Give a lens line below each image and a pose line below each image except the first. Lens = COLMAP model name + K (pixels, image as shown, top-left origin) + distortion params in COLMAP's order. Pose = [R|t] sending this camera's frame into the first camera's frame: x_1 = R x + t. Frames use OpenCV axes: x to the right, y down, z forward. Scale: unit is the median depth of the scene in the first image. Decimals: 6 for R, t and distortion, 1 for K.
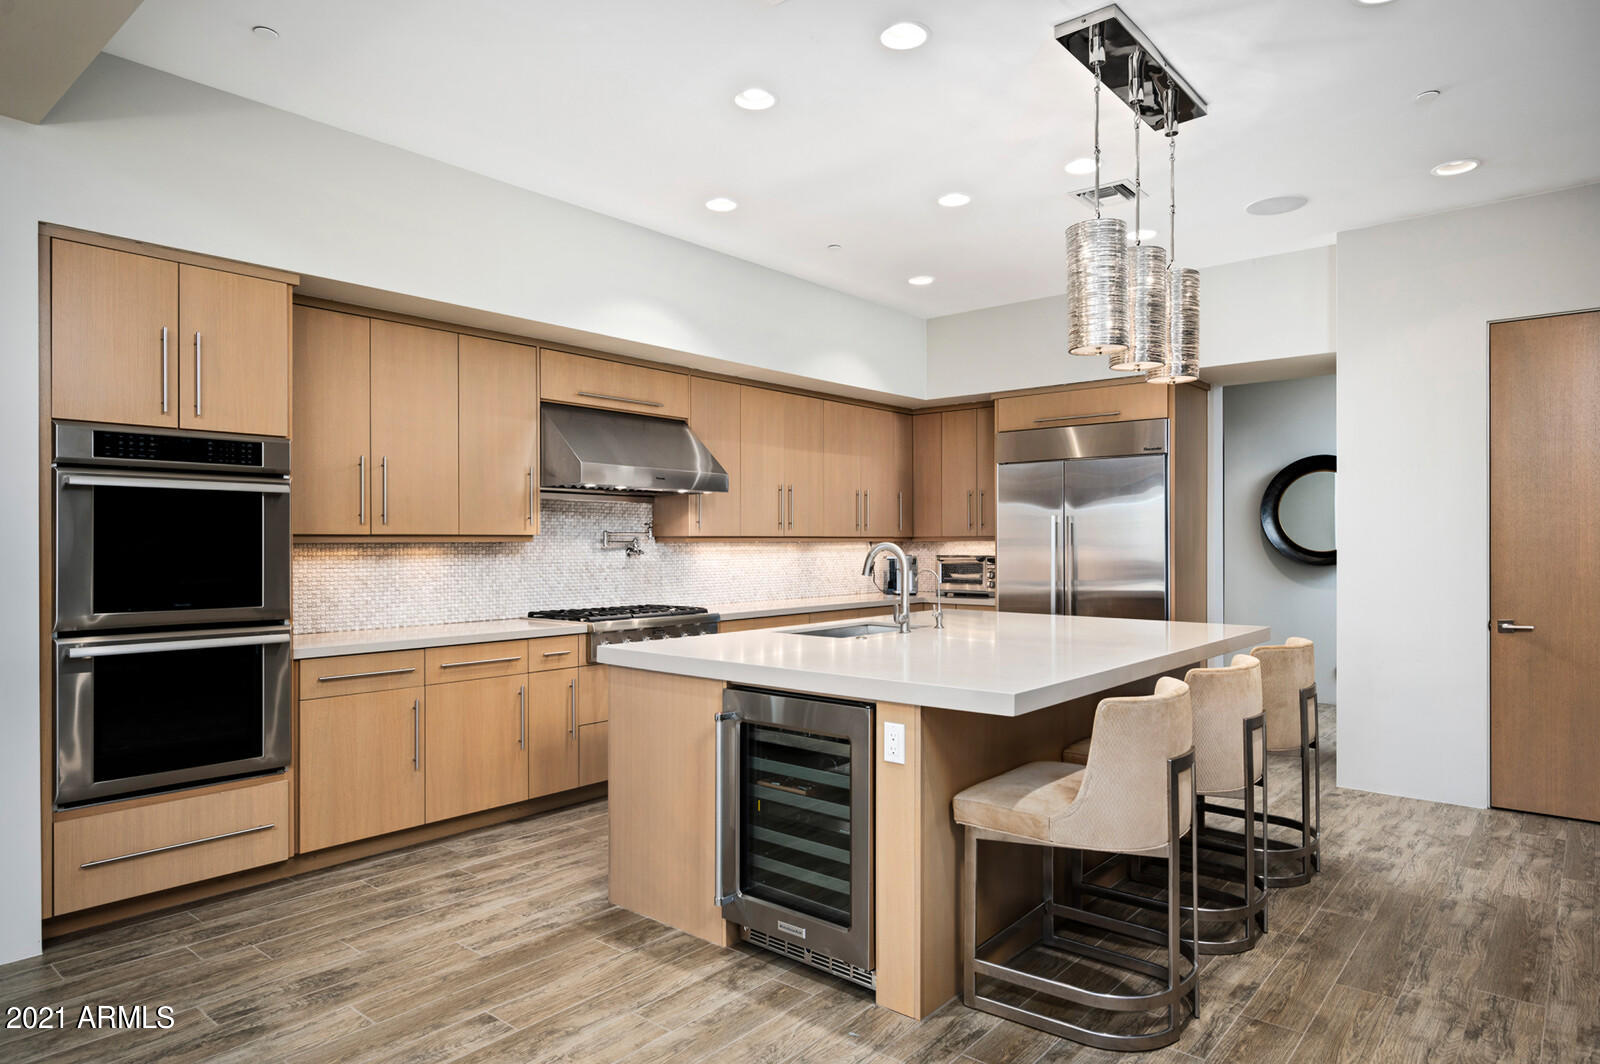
lens RADIAL K [[948.9, 0, 802.0], [0, 948.9, 541.2], [0, 0, 1]] dist [-0.002262, 0.001858]
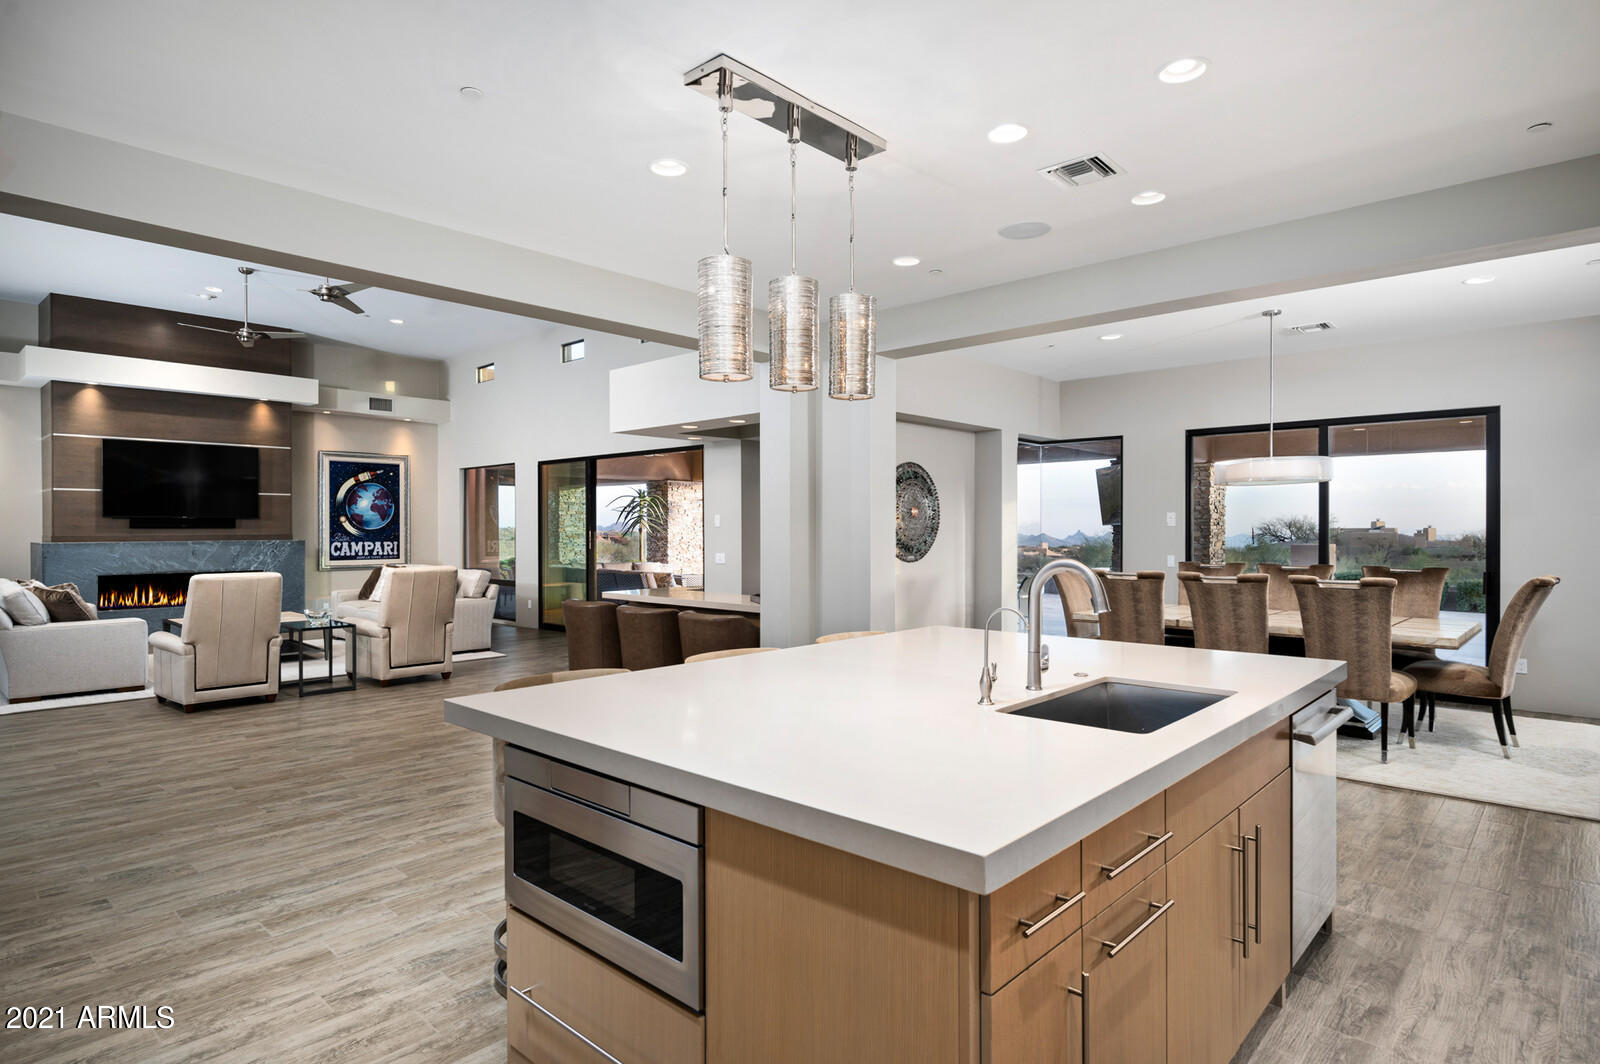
lens RADIAL K [[867.3, 0, 802.4], [0, 867.3, 535.7], [0, 0, 1]] dist [0.002776, -0.000124]
pose [[-0.999067, 0.004442, 0.042949, 0.275289], [0.004745, 0.999965, 0.006950, -0.022205], [-0.042917, 0.007148, -0.999053, 1.809294]]
